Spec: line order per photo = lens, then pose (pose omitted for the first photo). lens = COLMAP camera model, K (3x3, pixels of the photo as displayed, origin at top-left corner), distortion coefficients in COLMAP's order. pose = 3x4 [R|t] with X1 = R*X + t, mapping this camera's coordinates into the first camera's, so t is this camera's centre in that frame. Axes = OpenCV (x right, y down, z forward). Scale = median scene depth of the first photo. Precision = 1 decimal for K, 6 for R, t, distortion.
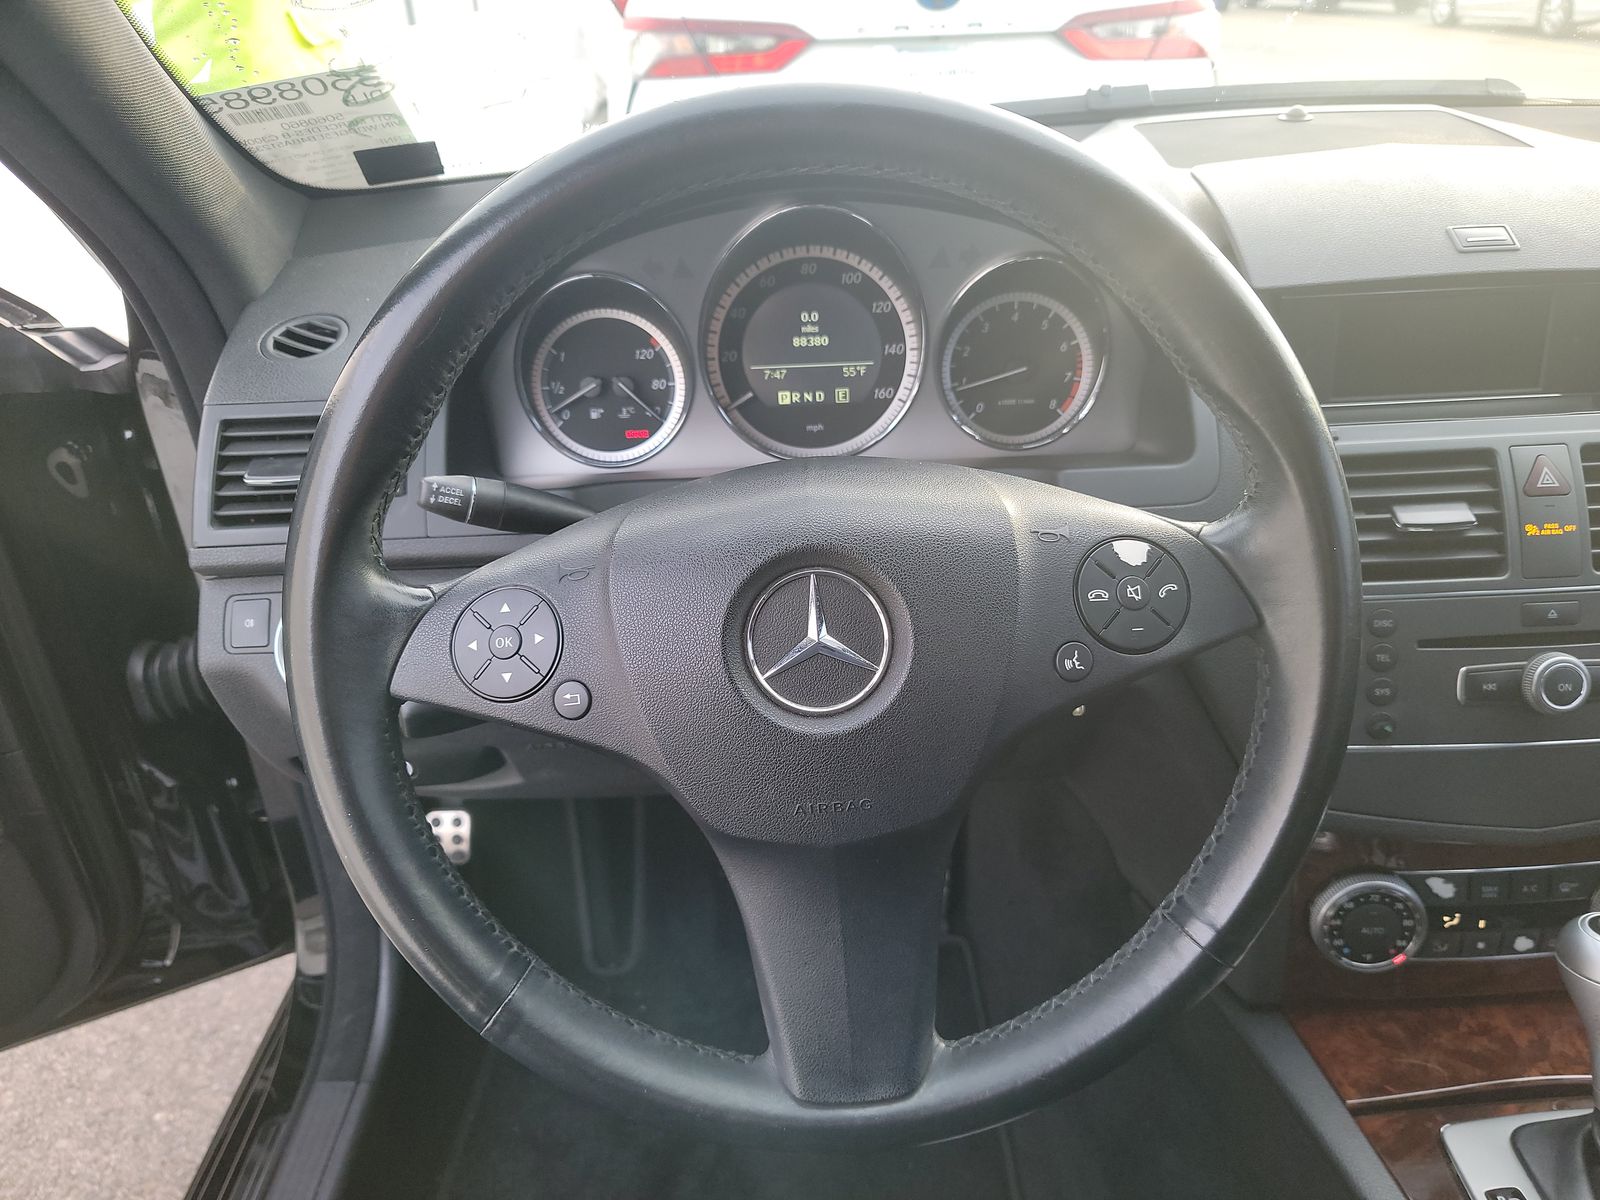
lens RADIAL K [[1116.9, 0, 804.5], [0, 1116.9, 597.9], [0, 0, 1]] dist [0.057241, -0.043476]
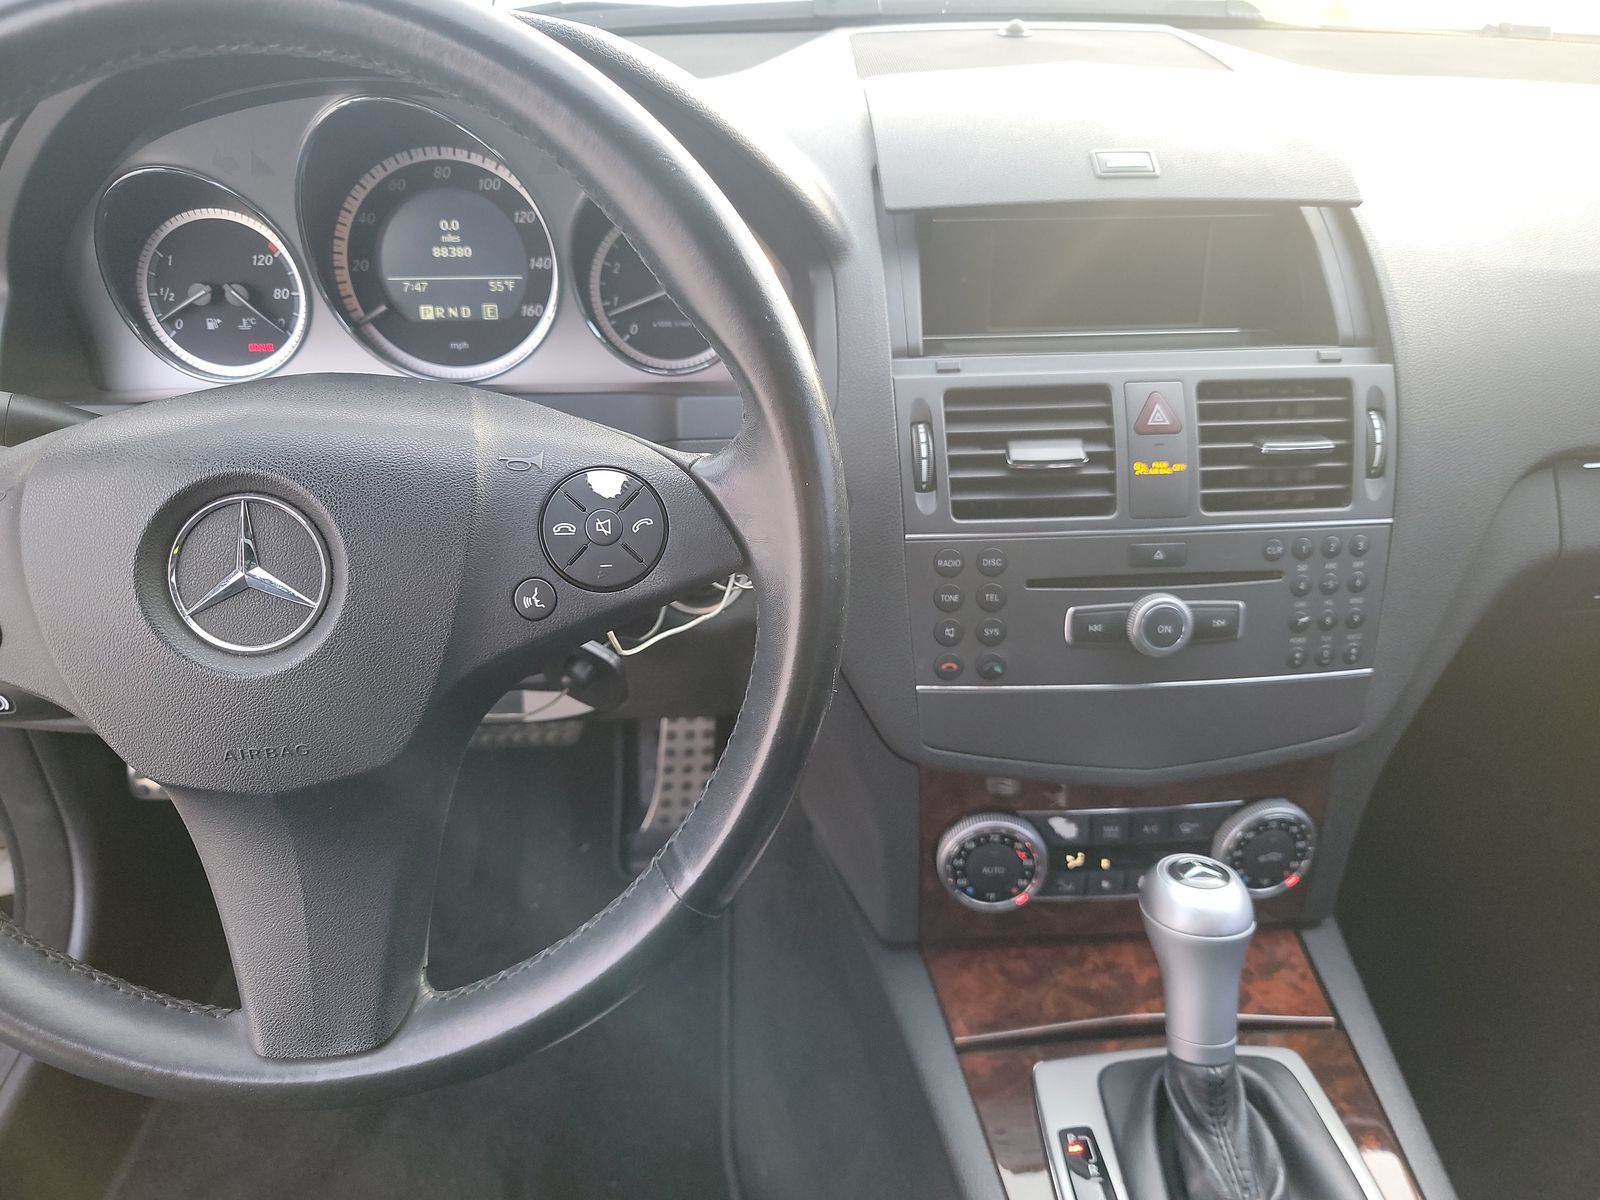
lens RADIAL K [[1116.9, 0, 791.7], [0, 1116.9, 587.9], [0, 0, 1]] dist [0.057241, -0.043476]
pose [[0.998952, 0.013256, 0.043805, 0.291892], [-0.015607, 0.998431, 0.053779, -0.004550], [-0.043024, -0.054406, 0.997592, 0.038728]]
